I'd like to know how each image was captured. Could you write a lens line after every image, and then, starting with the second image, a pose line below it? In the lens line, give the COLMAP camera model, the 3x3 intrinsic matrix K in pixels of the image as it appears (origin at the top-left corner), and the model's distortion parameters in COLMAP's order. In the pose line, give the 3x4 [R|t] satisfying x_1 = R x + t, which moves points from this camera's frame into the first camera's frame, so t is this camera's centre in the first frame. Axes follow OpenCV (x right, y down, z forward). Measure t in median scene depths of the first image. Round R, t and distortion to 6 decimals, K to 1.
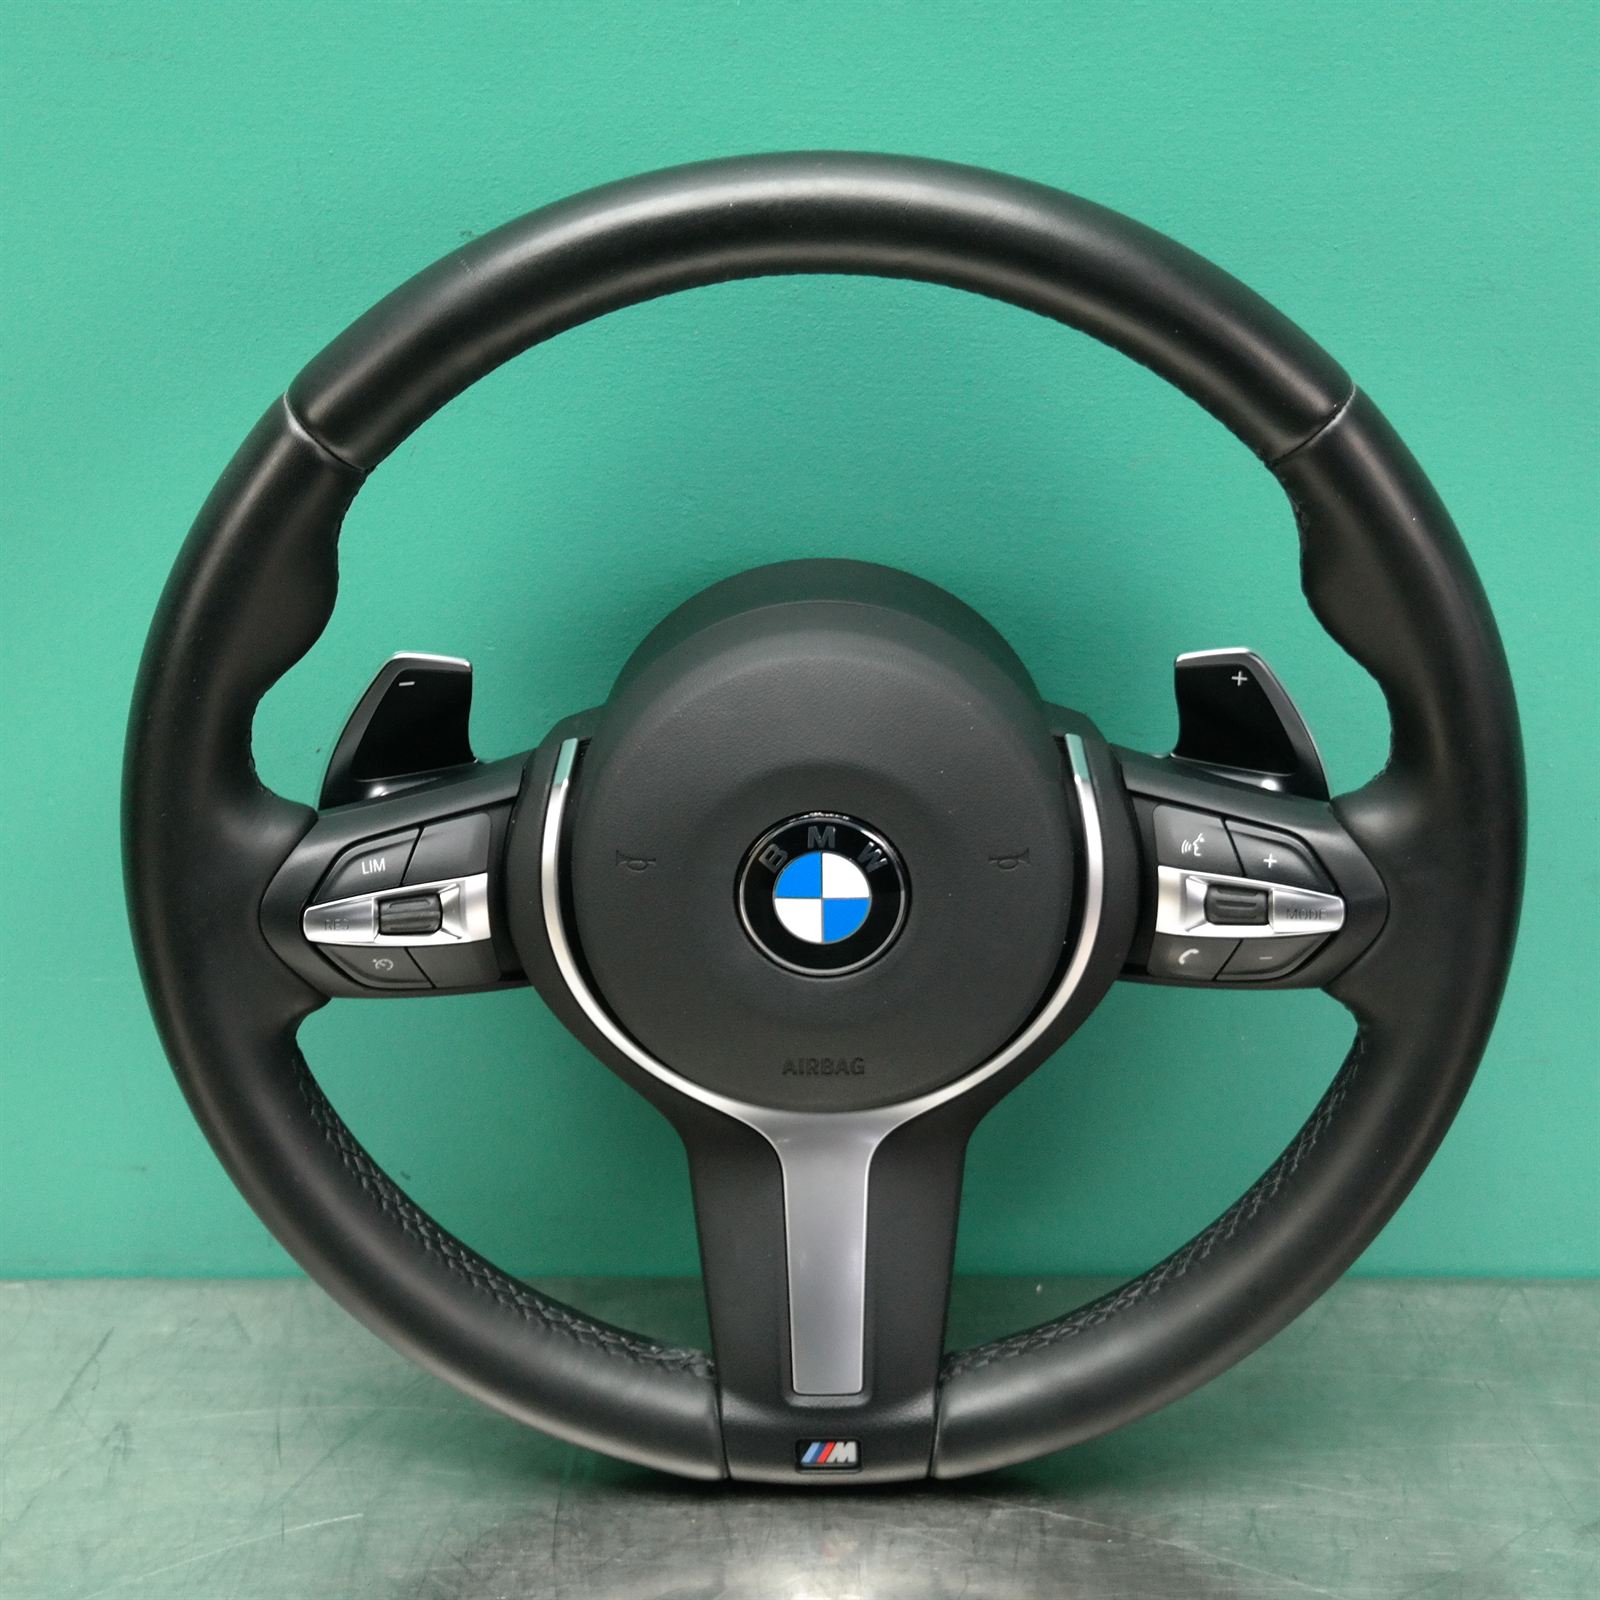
lens RADIAL K [[3460.7, 0, 800.0], [0, 3460.7, 800.0], [0, 0, 1]] dist [0.064109, 0.213099]
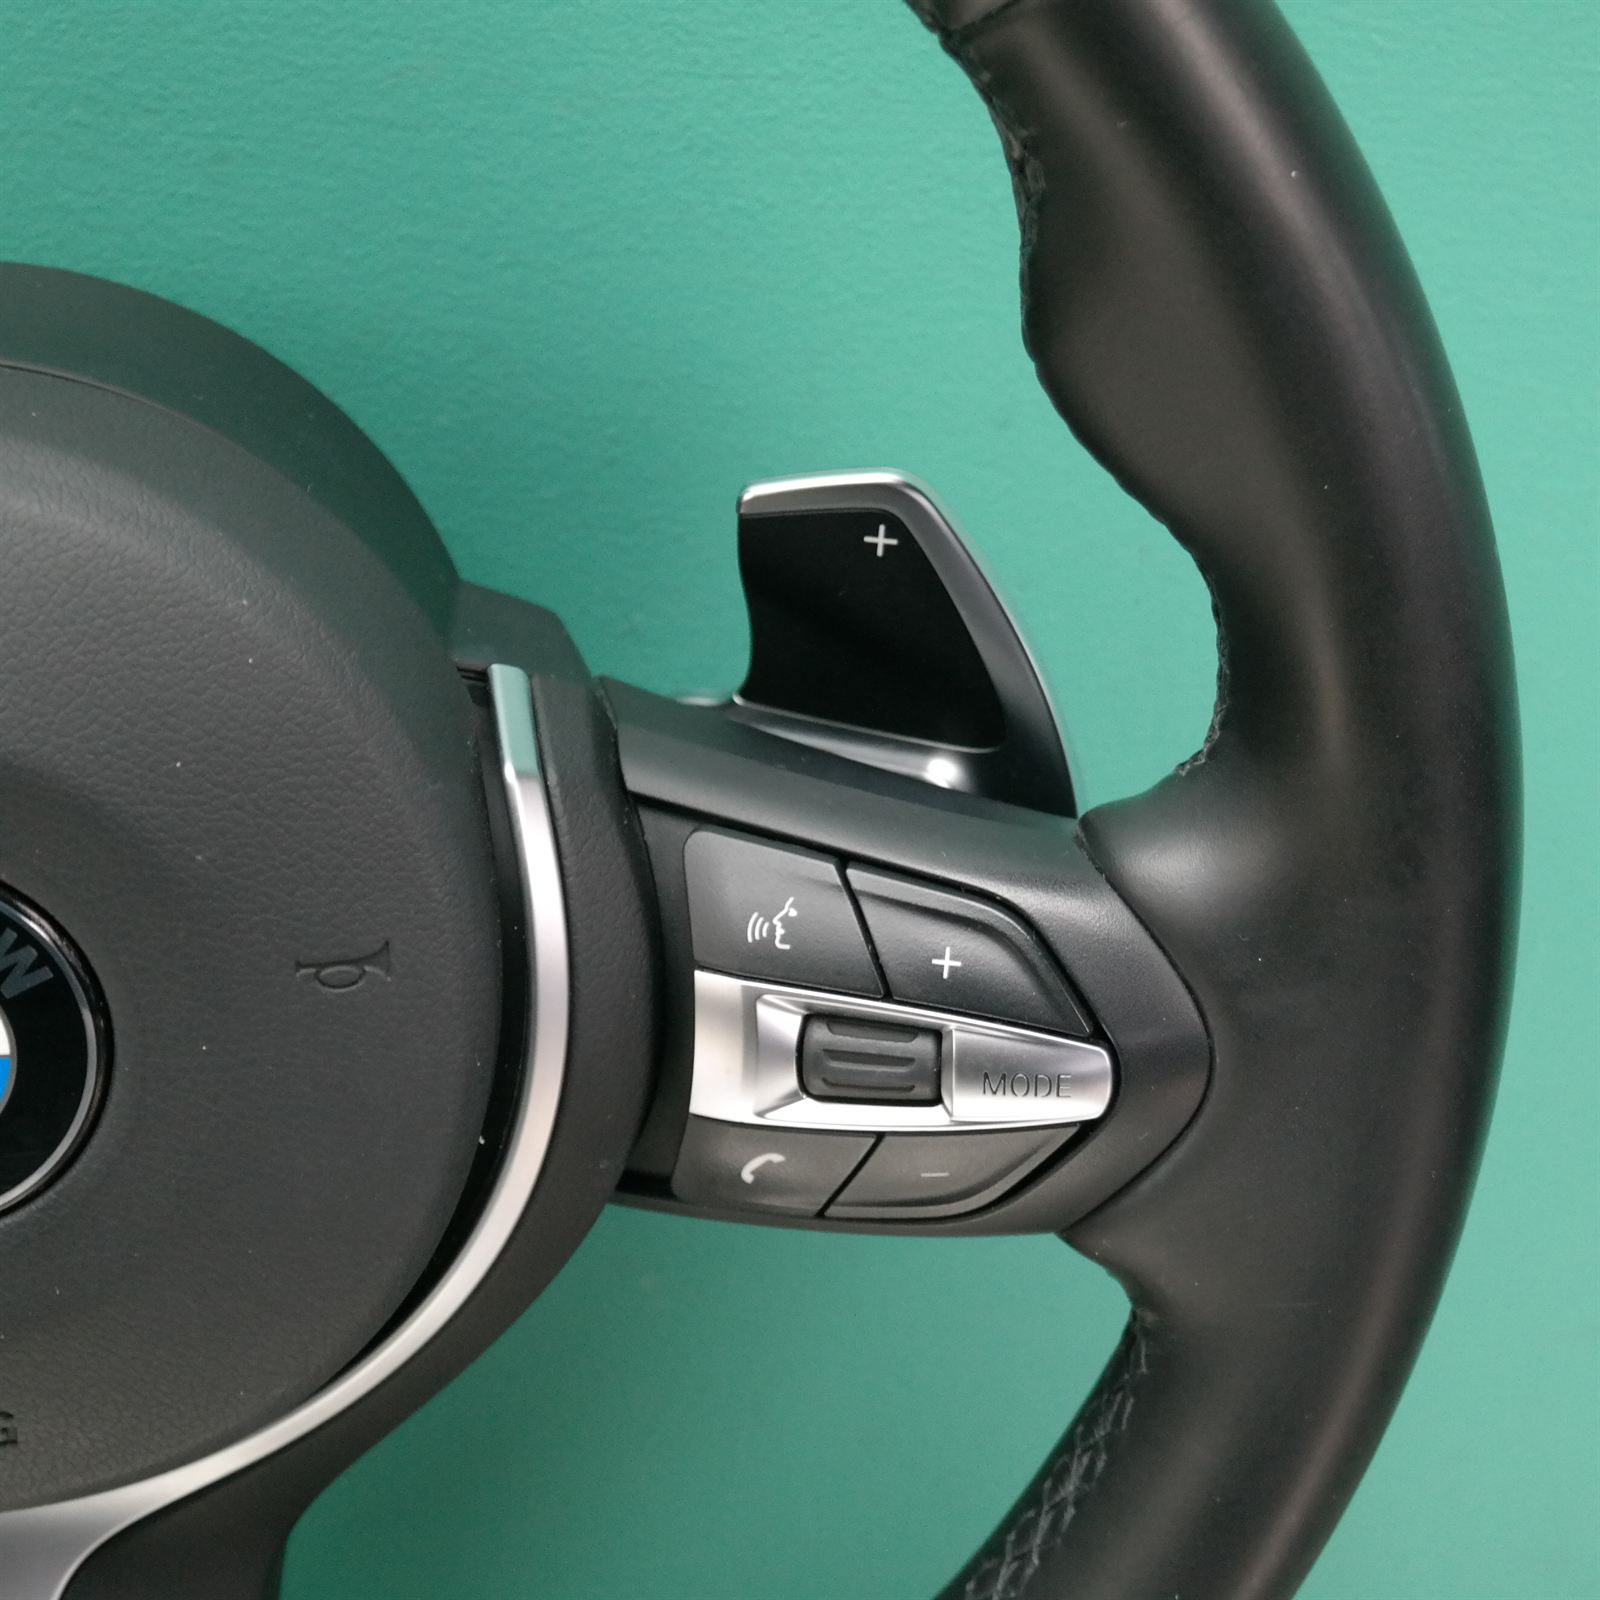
lens RADIAL K [[4134.8, 0, 800.0], [0, 4134.8, 800.0], [0, 0, 1]] dist [0.134640, 0.624617]
pose [[0.994492, 0.001435, 0.104803, 0.060729], [-0.006075, 0.999014, 0.043968, -0.025174], [-0.104637, -0.044363, 0.993521, 0.469844]]
